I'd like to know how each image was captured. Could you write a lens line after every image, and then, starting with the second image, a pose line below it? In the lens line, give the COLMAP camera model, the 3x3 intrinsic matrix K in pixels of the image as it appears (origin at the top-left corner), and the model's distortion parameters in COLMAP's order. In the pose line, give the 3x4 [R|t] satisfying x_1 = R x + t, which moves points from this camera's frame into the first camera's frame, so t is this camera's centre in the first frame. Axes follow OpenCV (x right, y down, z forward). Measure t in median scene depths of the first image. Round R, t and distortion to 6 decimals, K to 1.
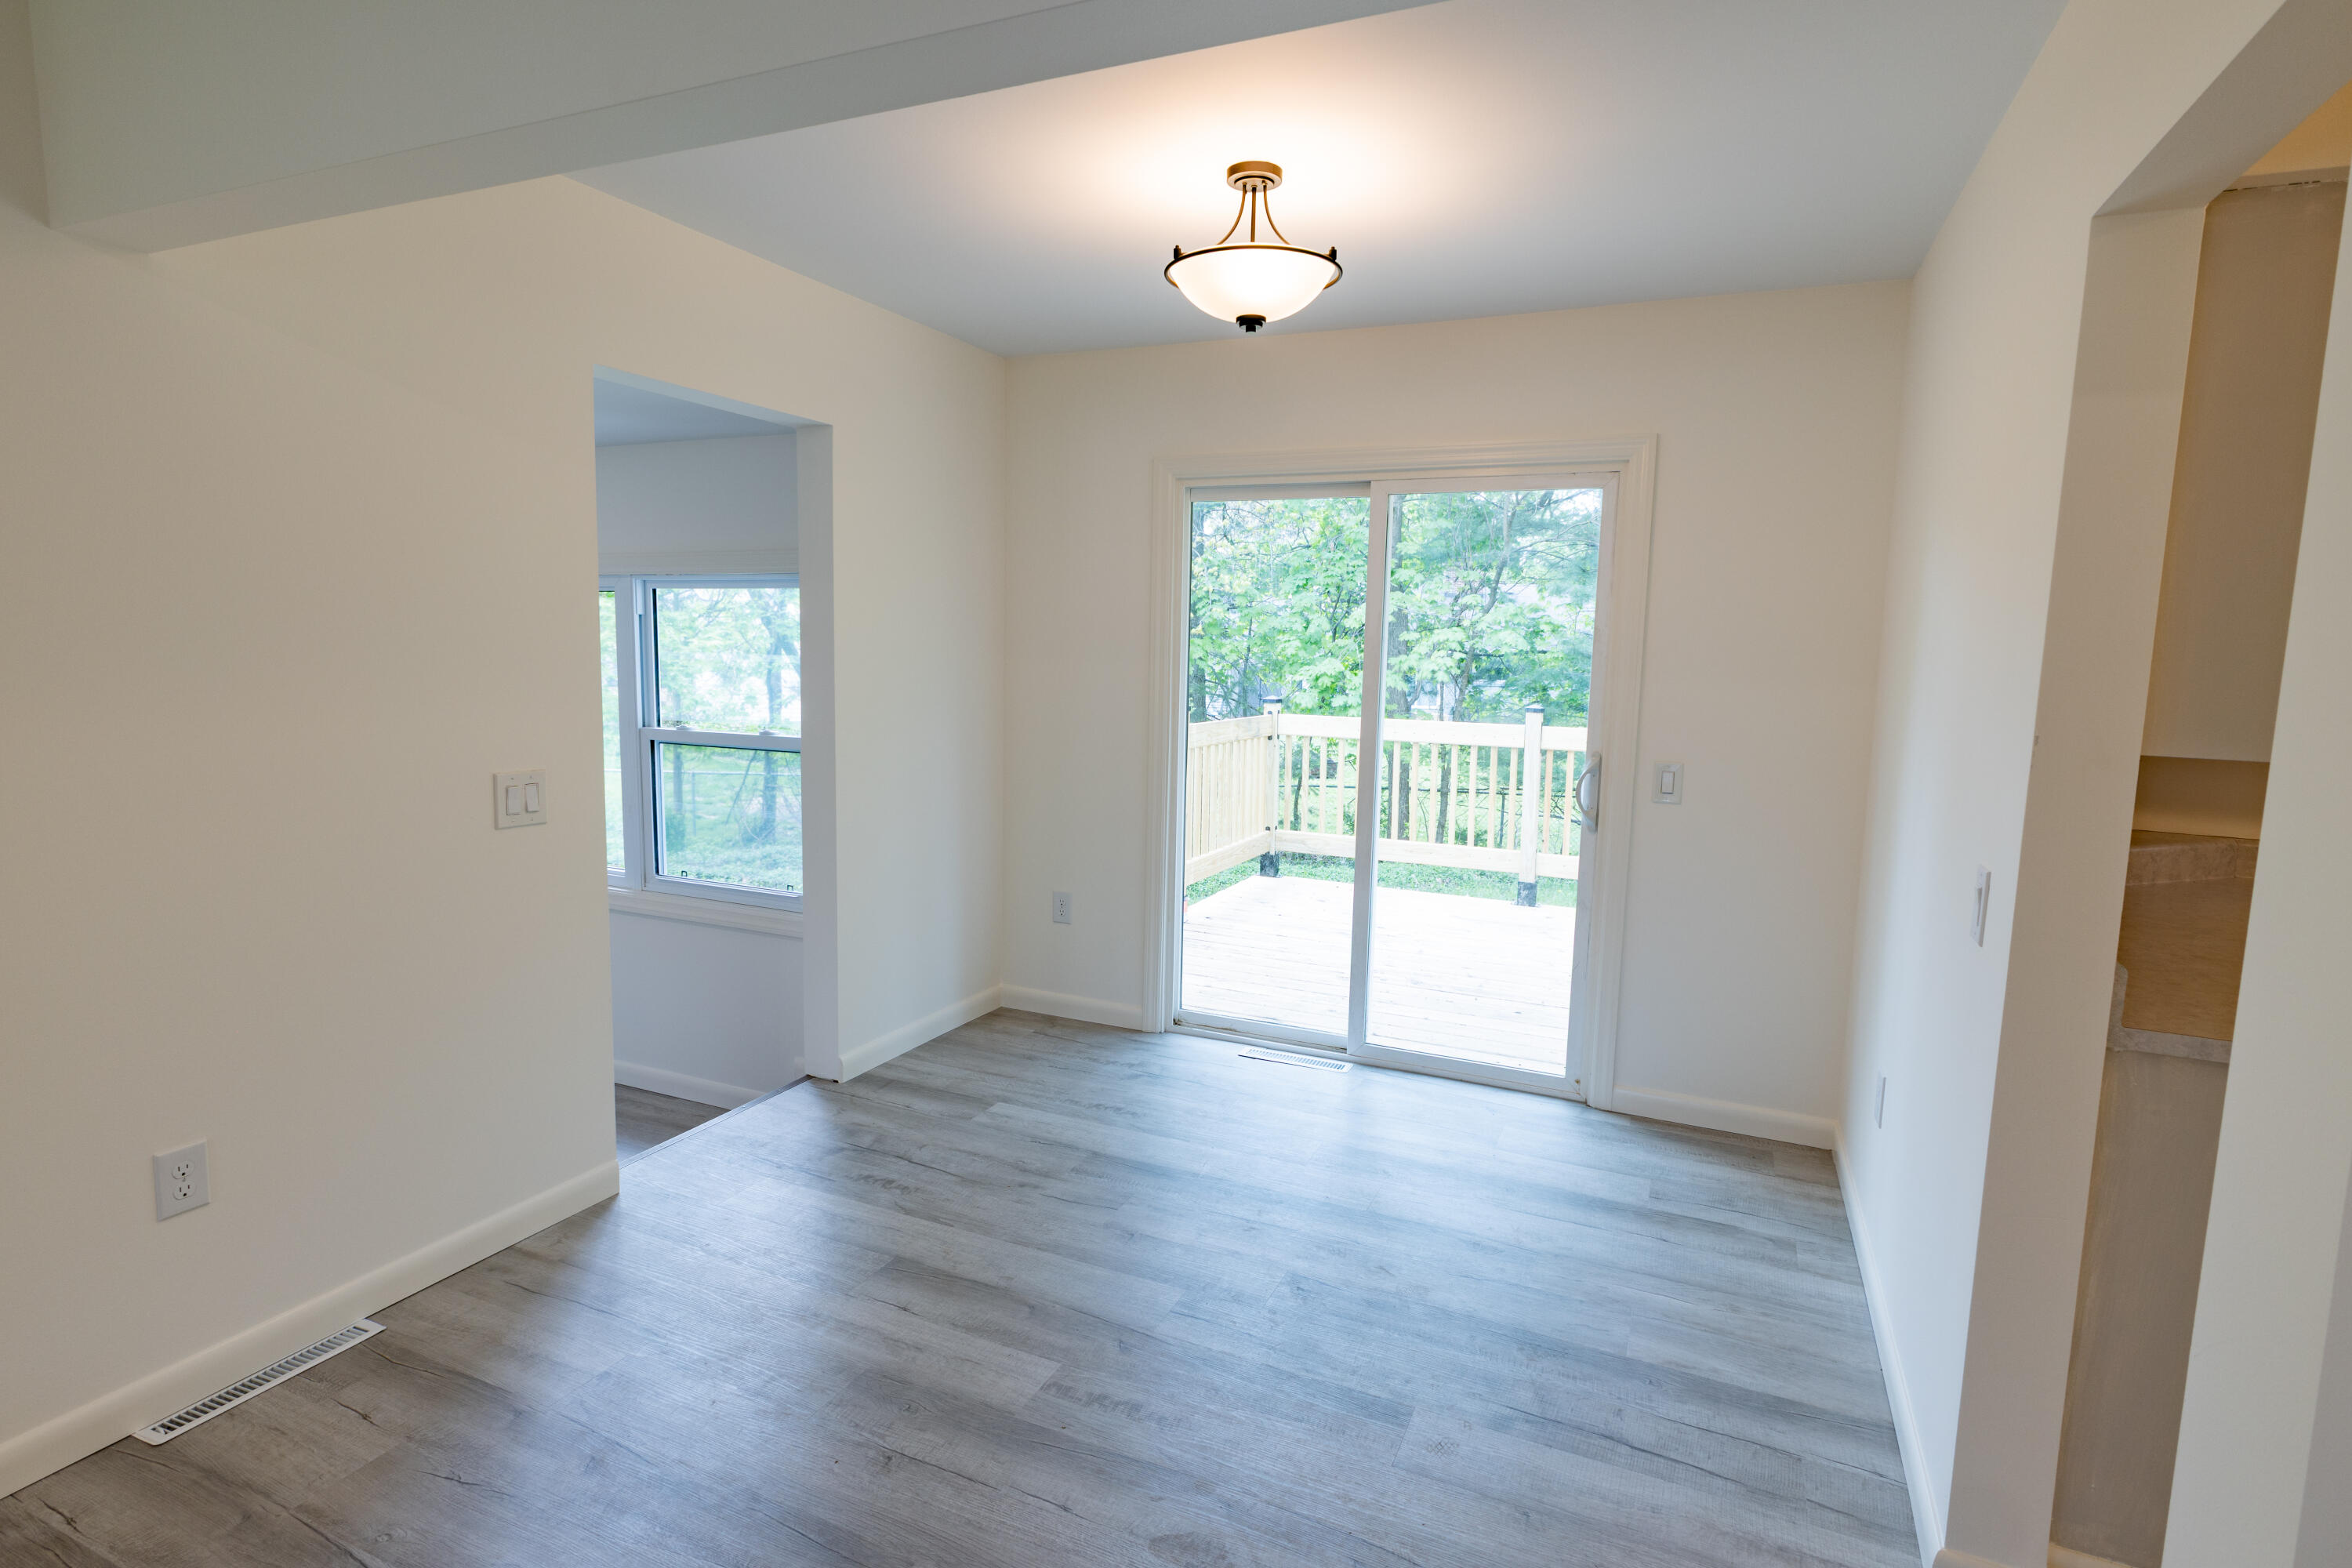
lens RADIAL K [[1180.1, 0, 1175.4], [0, 1180.1, 784.6], [0, 0, 1]] dist [-0.001335, -0.000072]
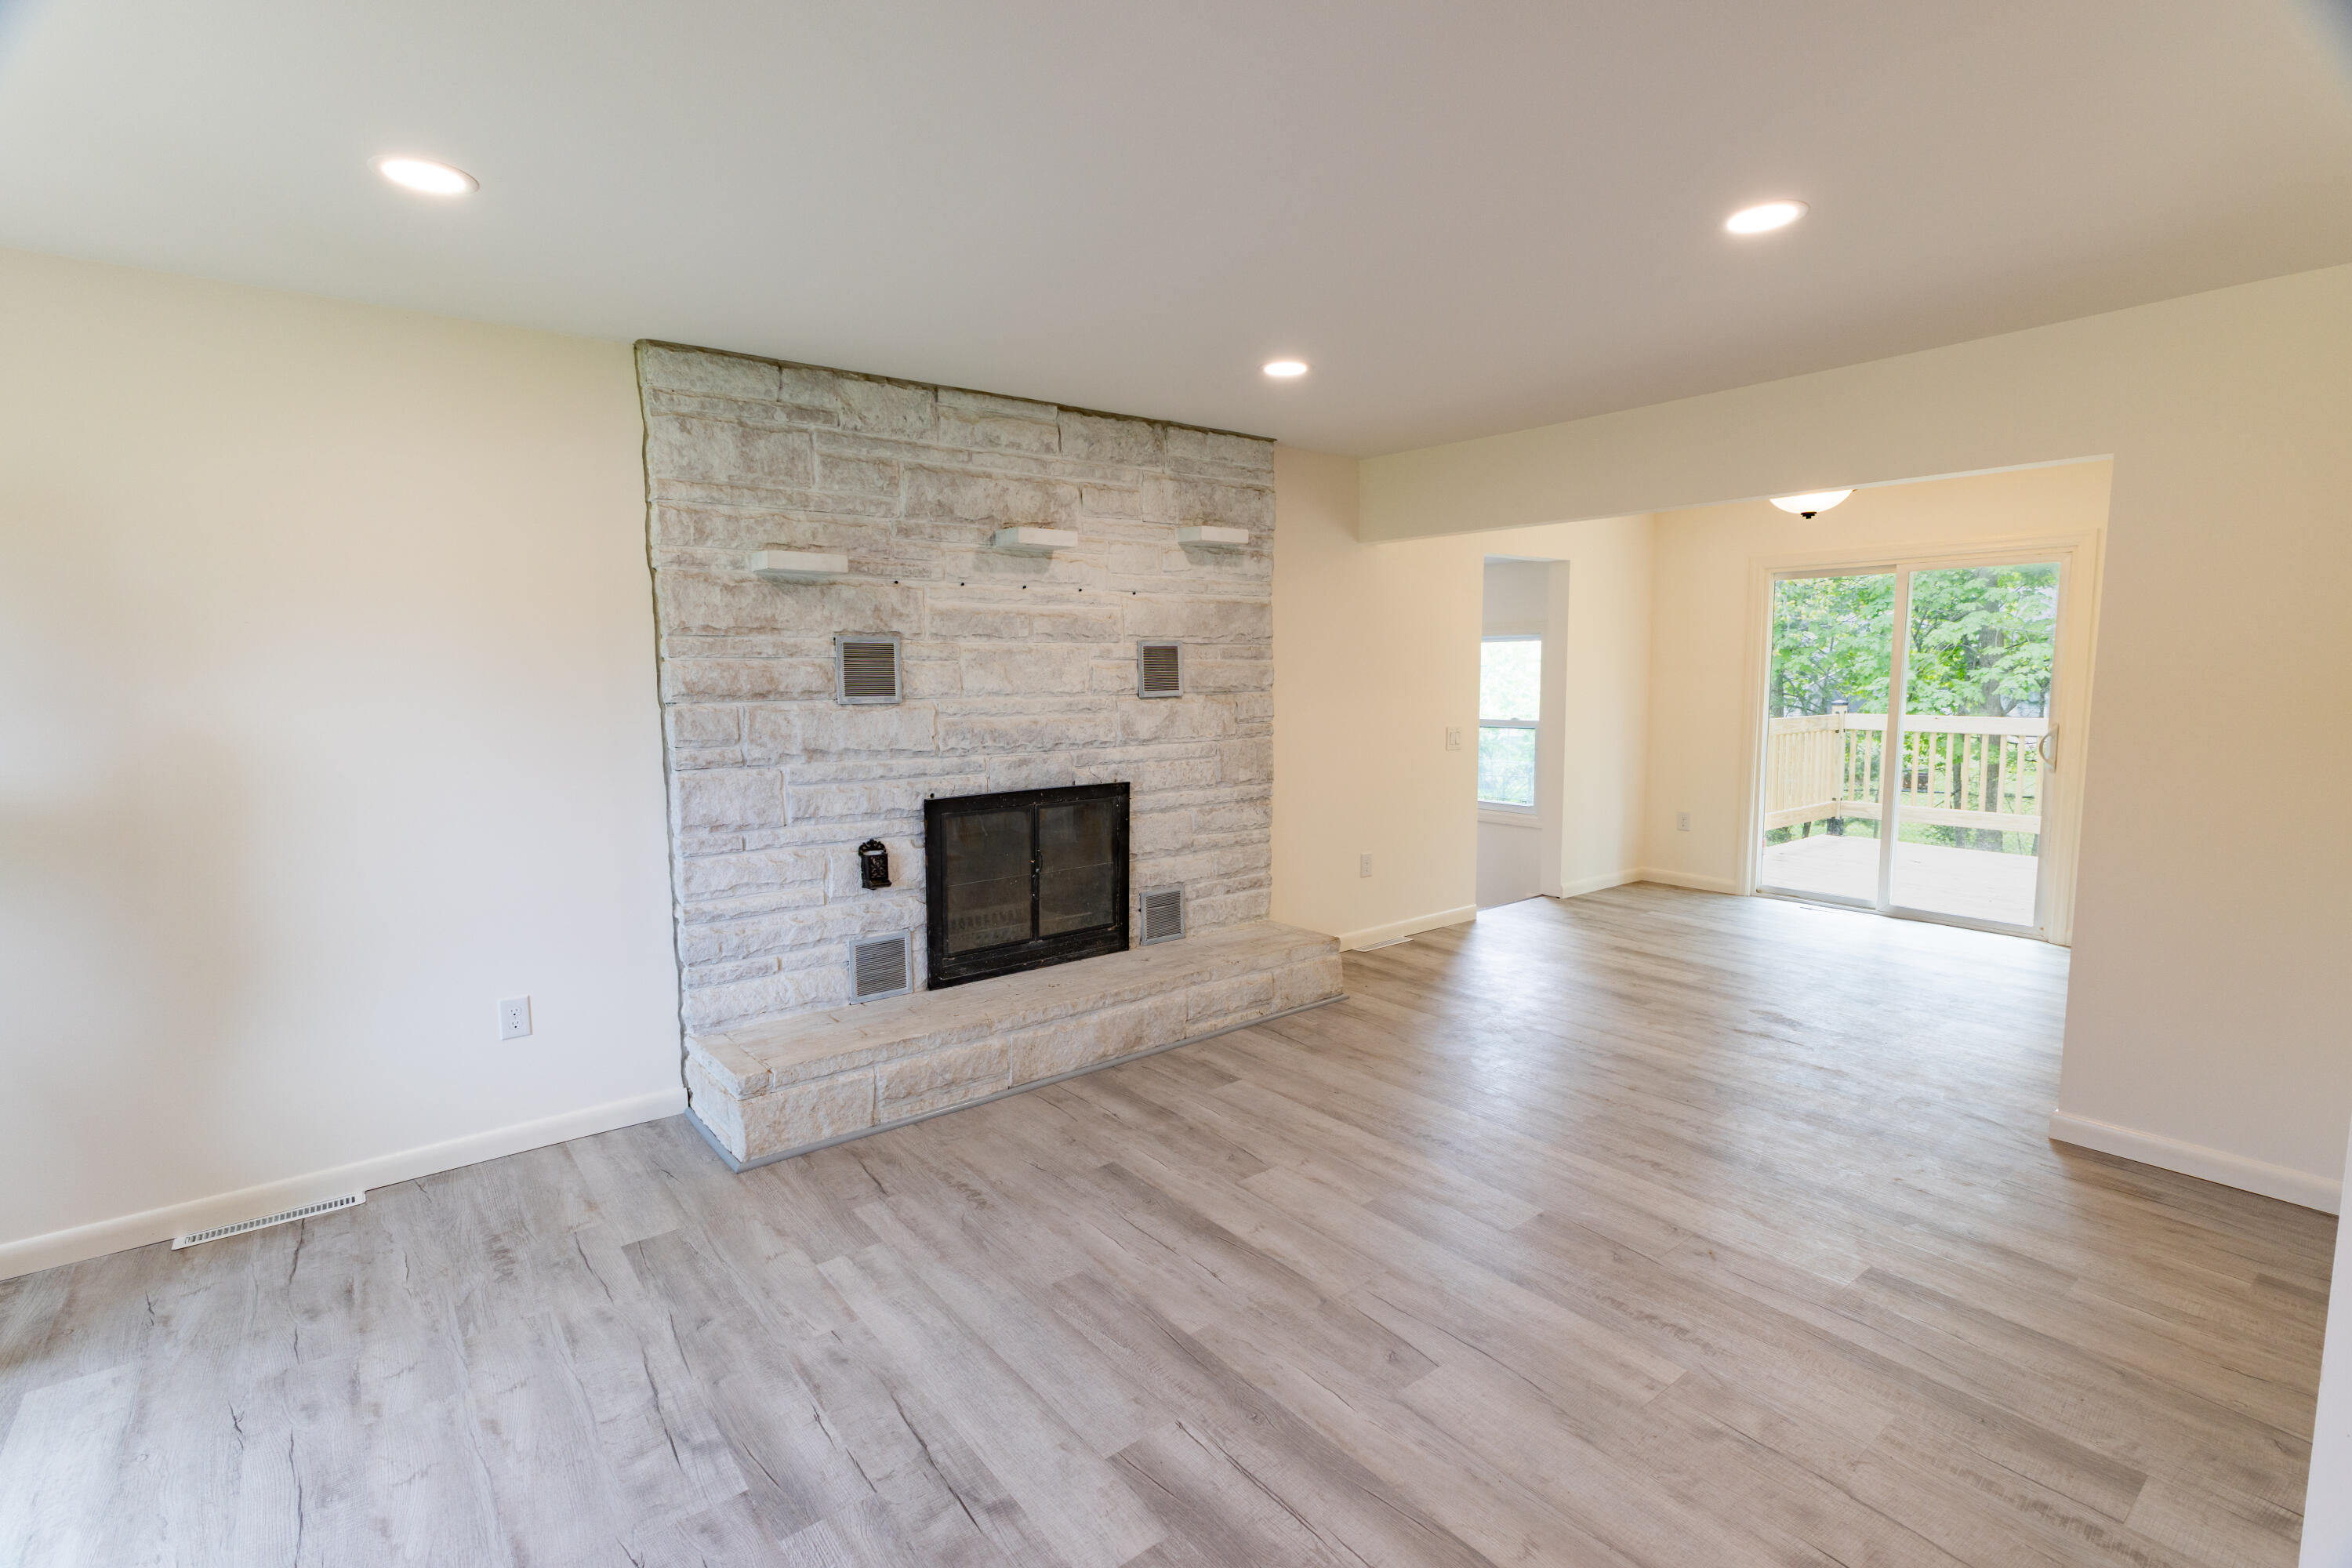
lens RADIAL K [[1135.2, 0, 1167.7], [0, 1135.2, 776.3], [0, 0, 1]] dist [0.005227, 0.000314]
pose [[0.889876, 0.017320, -0.455873, -0.013973], [-0.028813, 0.999418, -0.018273, 0.098905], [0.455291, 0.029396, 0.889857, -0.877438]]
